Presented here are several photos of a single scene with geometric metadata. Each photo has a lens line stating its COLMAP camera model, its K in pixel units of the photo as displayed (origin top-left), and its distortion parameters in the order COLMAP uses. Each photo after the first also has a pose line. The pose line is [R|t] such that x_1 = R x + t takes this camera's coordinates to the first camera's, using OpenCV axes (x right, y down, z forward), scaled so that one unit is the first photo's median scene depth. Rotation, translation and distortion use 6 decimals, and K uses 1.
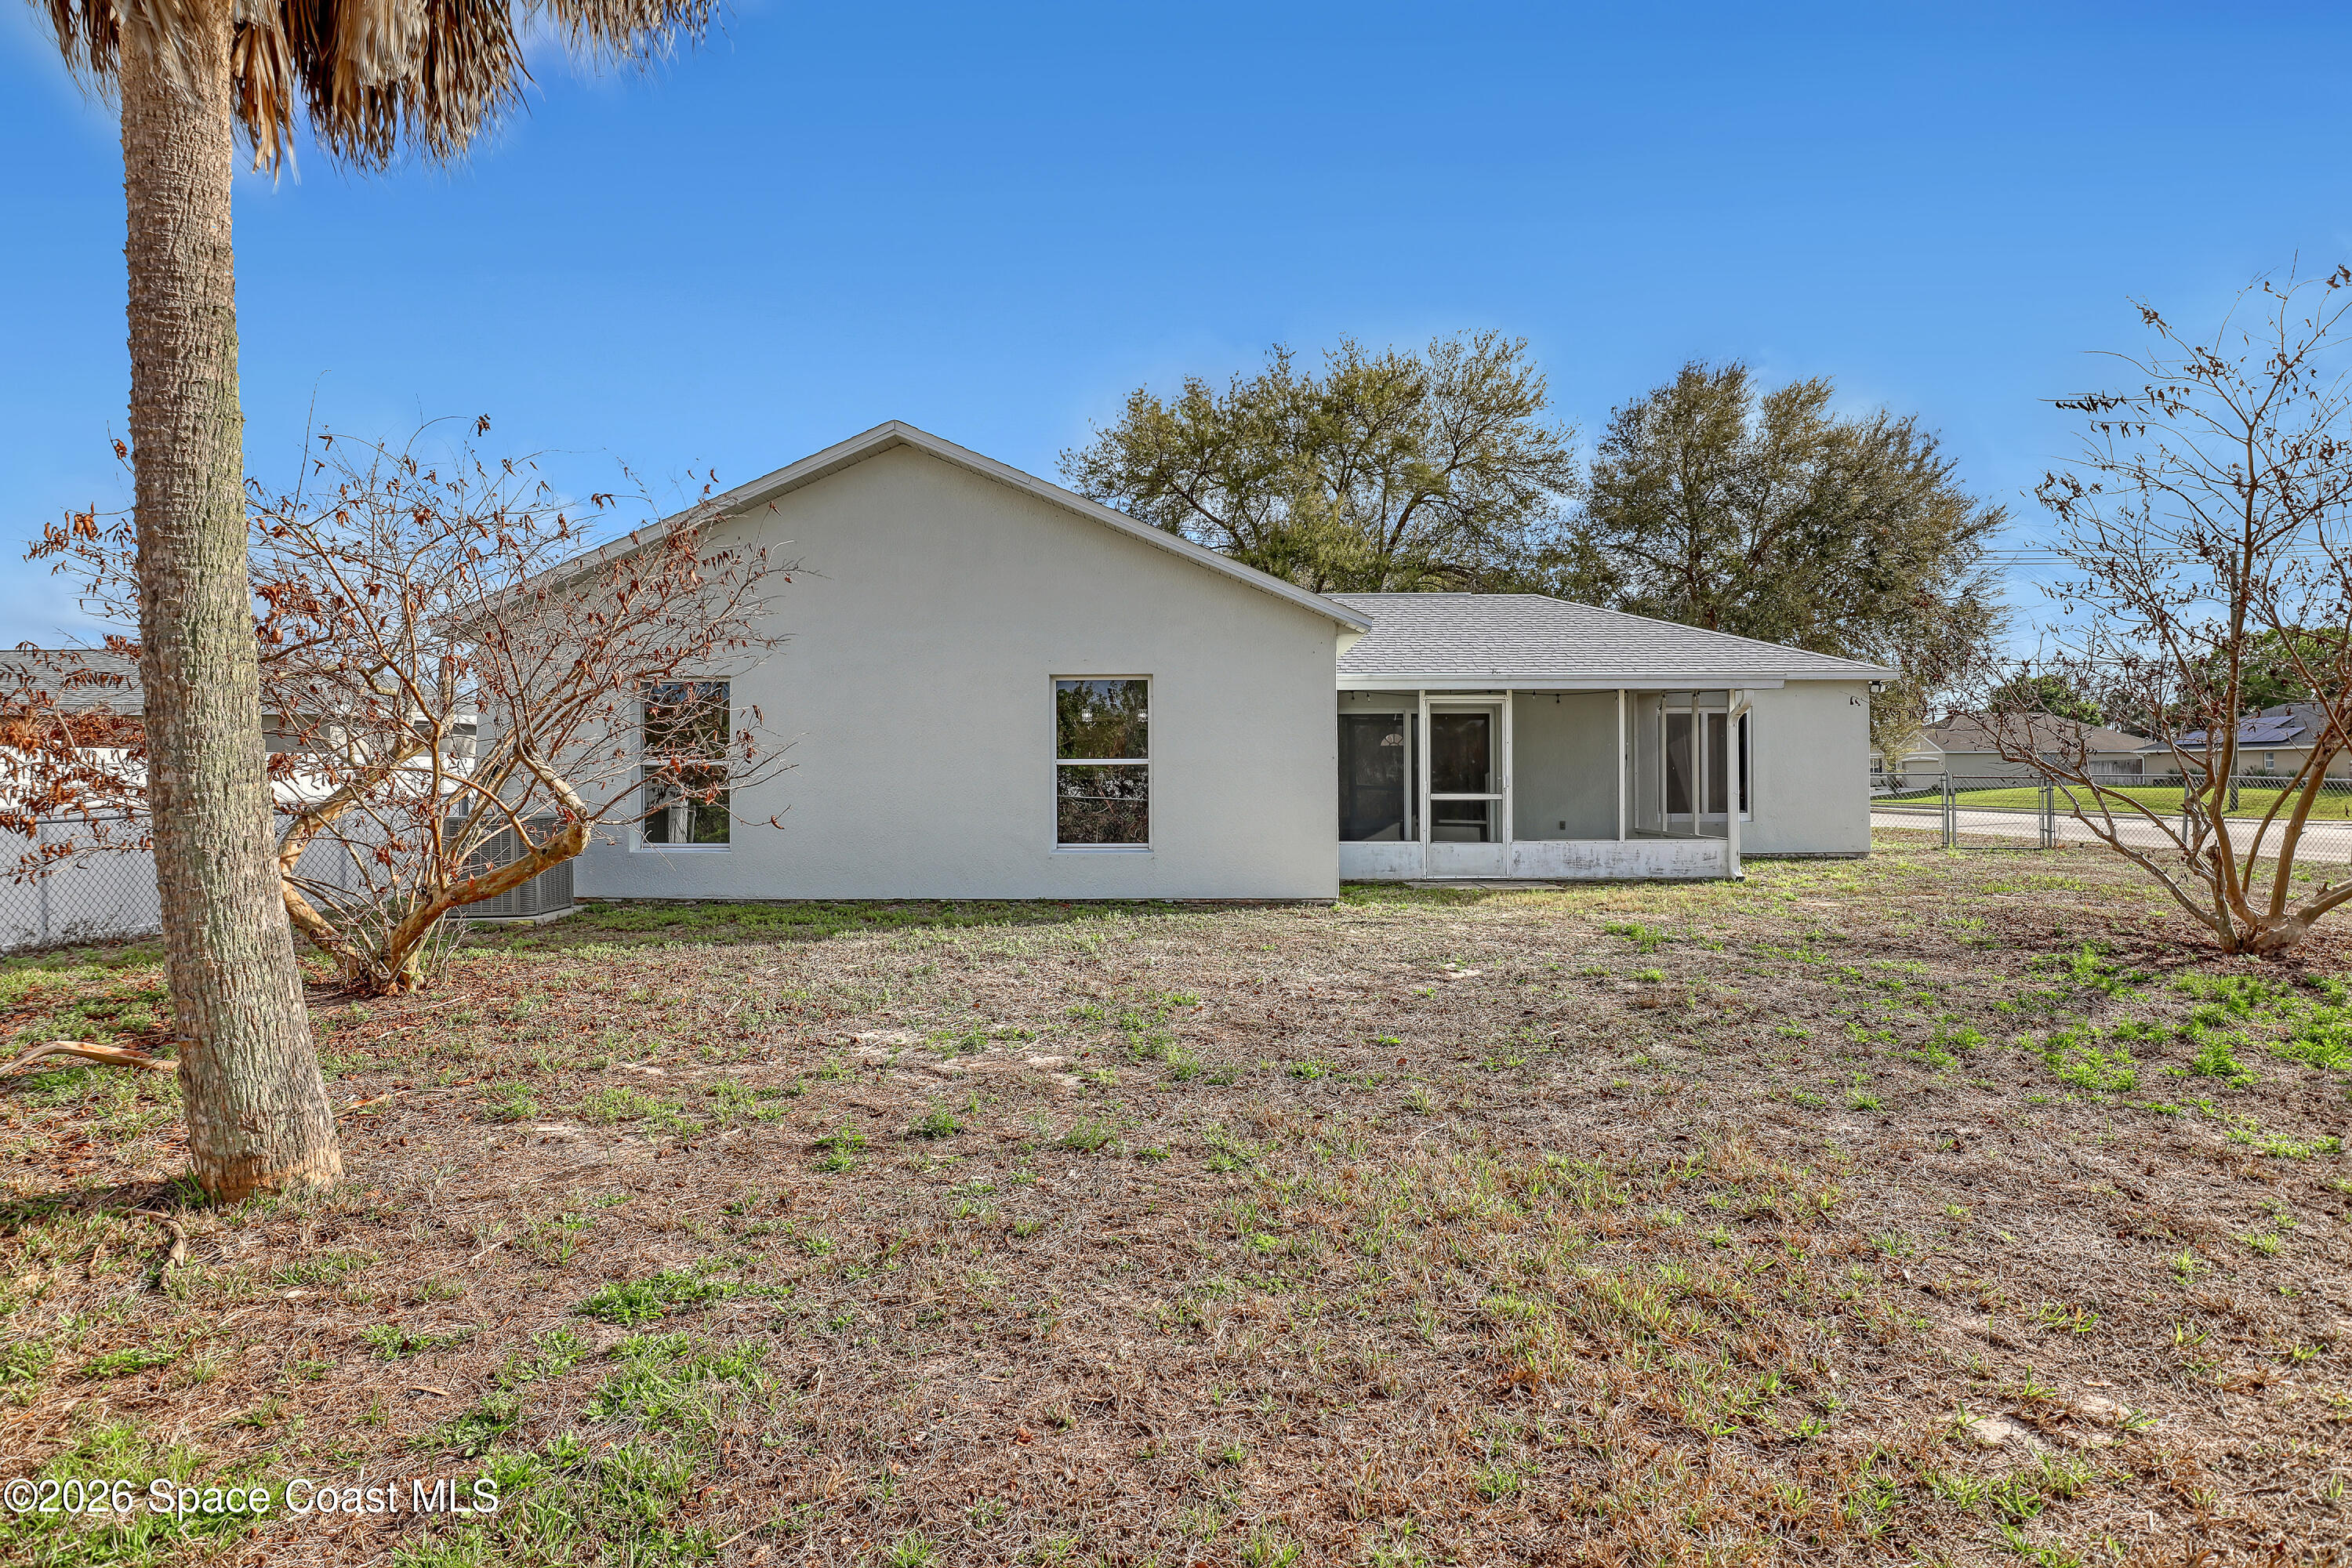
lens RADIAL K [[1213.2, 0, 1182.7], [0, 1213.2, 770.0], [0, 0, 1]] dist [-0.032863, 0.001590]
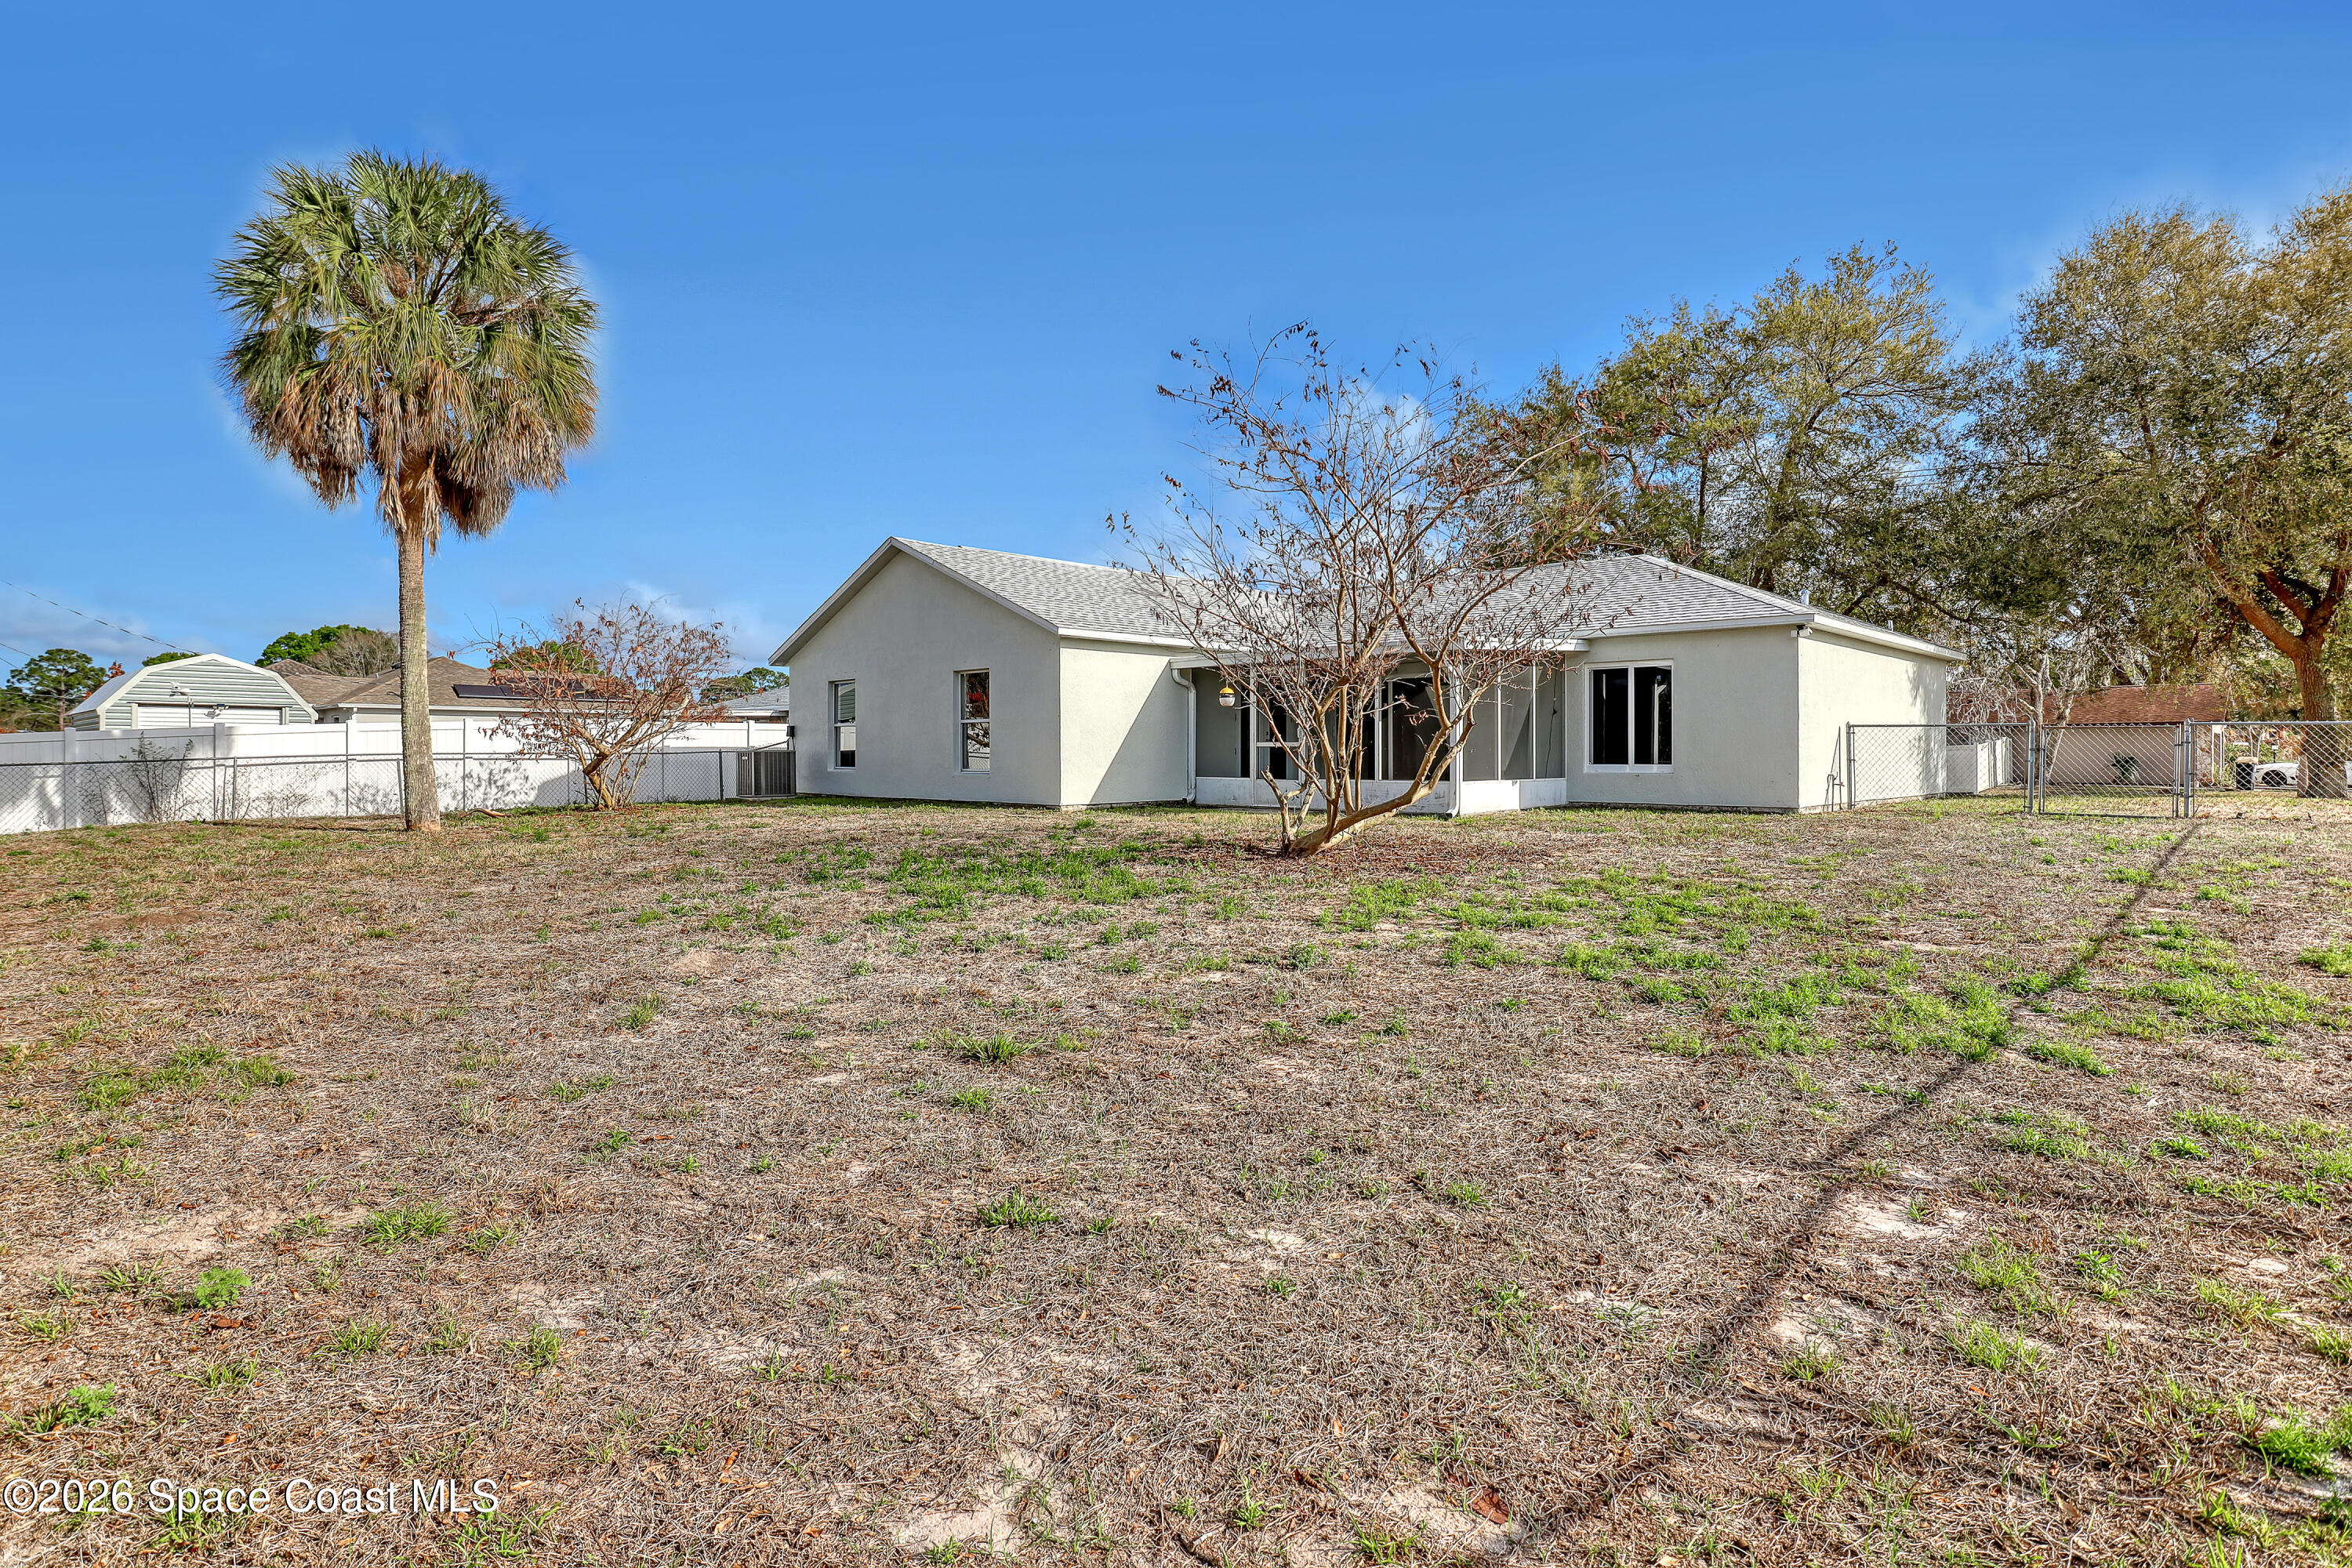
lens RADIAL K [[1213.2, 0, 1182.7], [0, 1213.2, 770.0], [0, 0, 1]] dist [-0.032863, 0.001590]
pose [[0.732808, 0.017200, -0.680218, 1.081777], [0.005122, 0.999513, 0.030791, 0.007549], [0.680416, -0.026048, 0.732363, -0.046474]]
